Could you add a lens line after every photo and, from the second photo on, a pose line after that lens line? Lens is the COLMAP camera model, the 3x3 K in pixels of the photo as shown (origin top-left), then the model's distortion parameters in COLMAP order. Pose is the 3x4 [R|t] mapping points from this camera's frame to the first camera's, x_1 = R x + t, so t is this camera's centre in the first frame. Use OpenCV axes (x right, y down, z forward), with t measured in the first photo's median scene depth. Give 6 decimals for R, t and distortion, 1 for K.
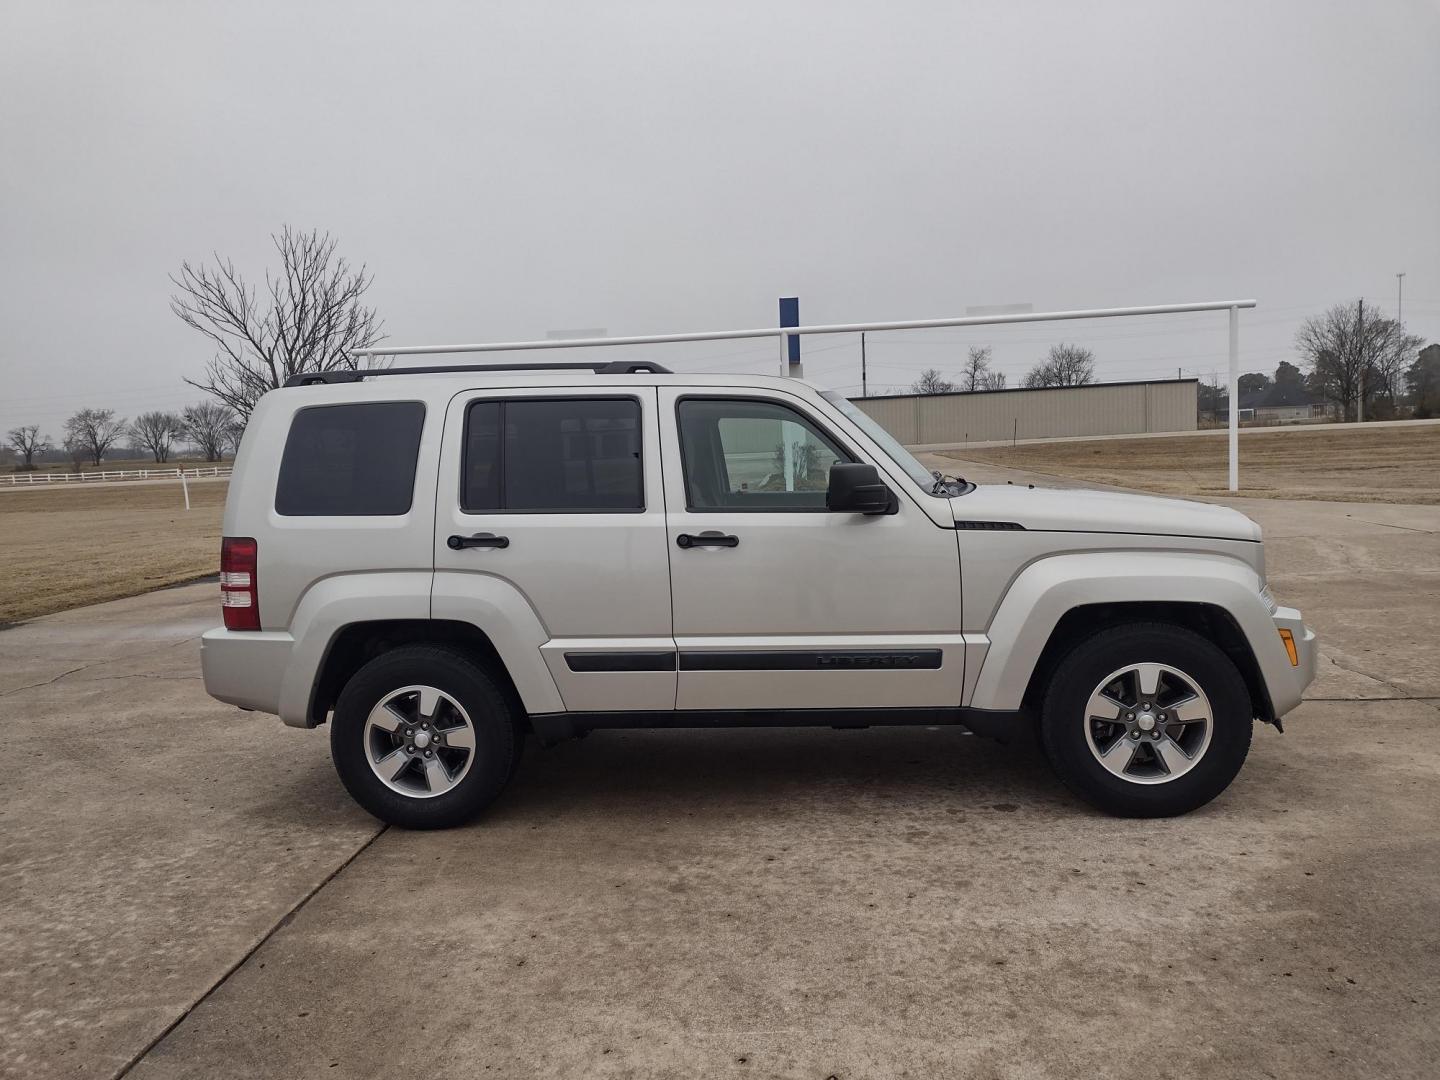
lens RADIAL K [[1070.0, 0, 711.9], [0, 1070.0, 530.5], [0, 0, 1]] dist [0.041255, -0.045356]
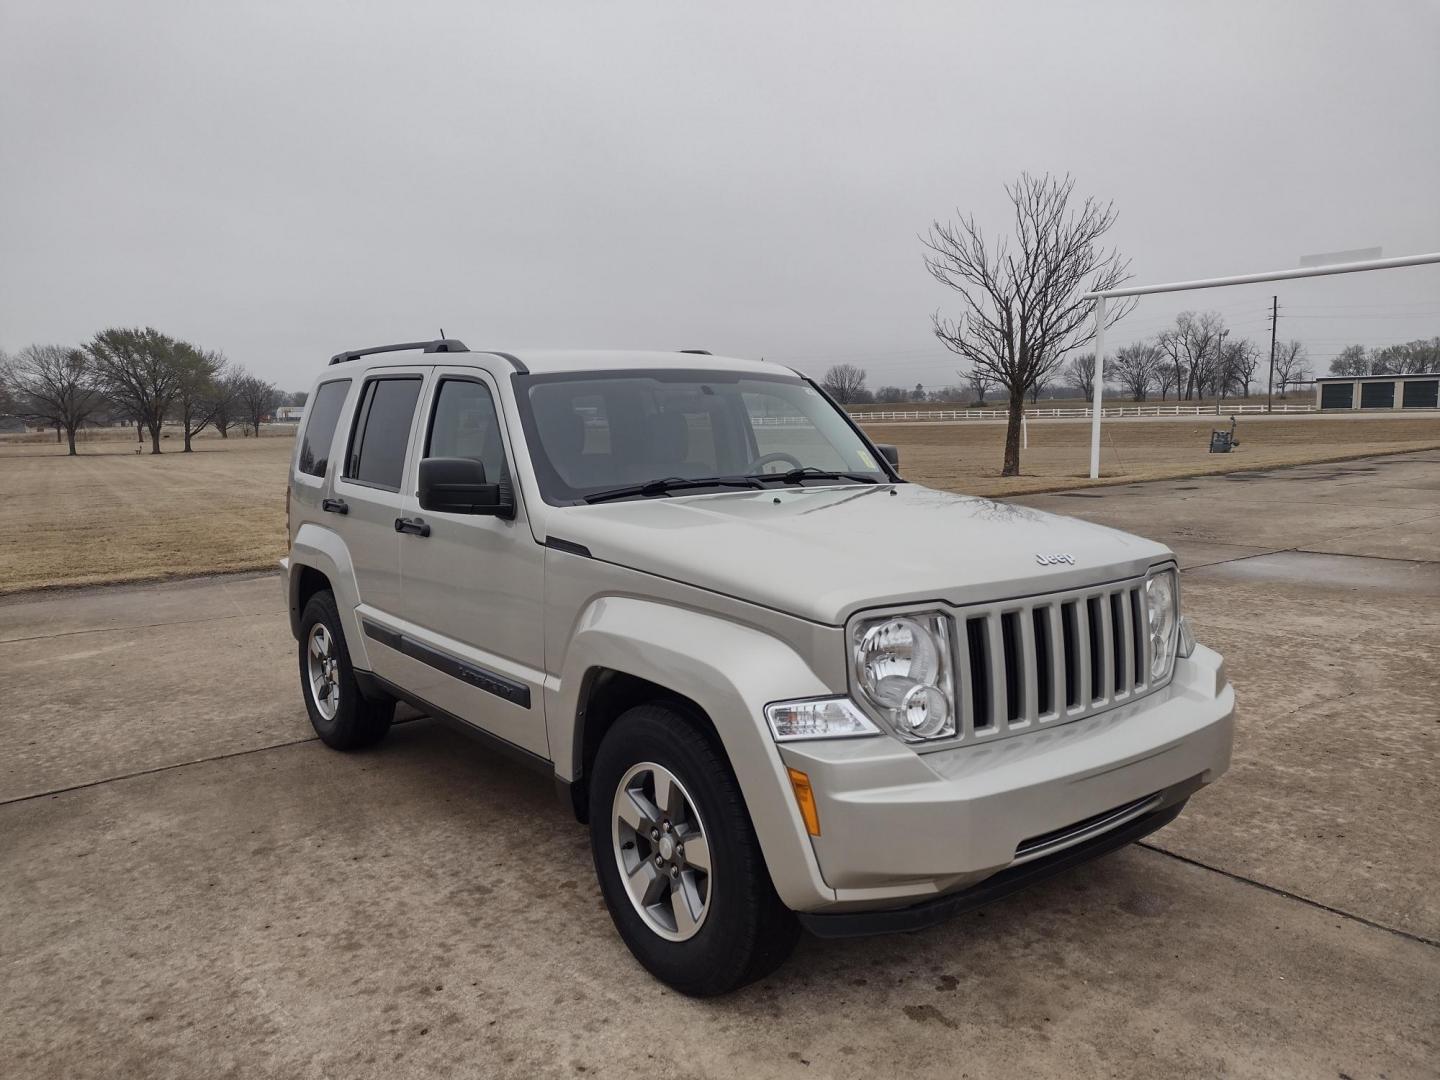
lens RADIAL K [[1070.0, 0, 716.5], [0, 1070.0, 533.2], [0, 0, 1]] dist [0.041255, -0.045356]
pose [[0.682508, 0.110922, -0.722412, 0.887706], [-0.069110, 0.993782, 0.087296, -0.089048], [0.727603, -0.009654, 0.685931, 0.529838]]
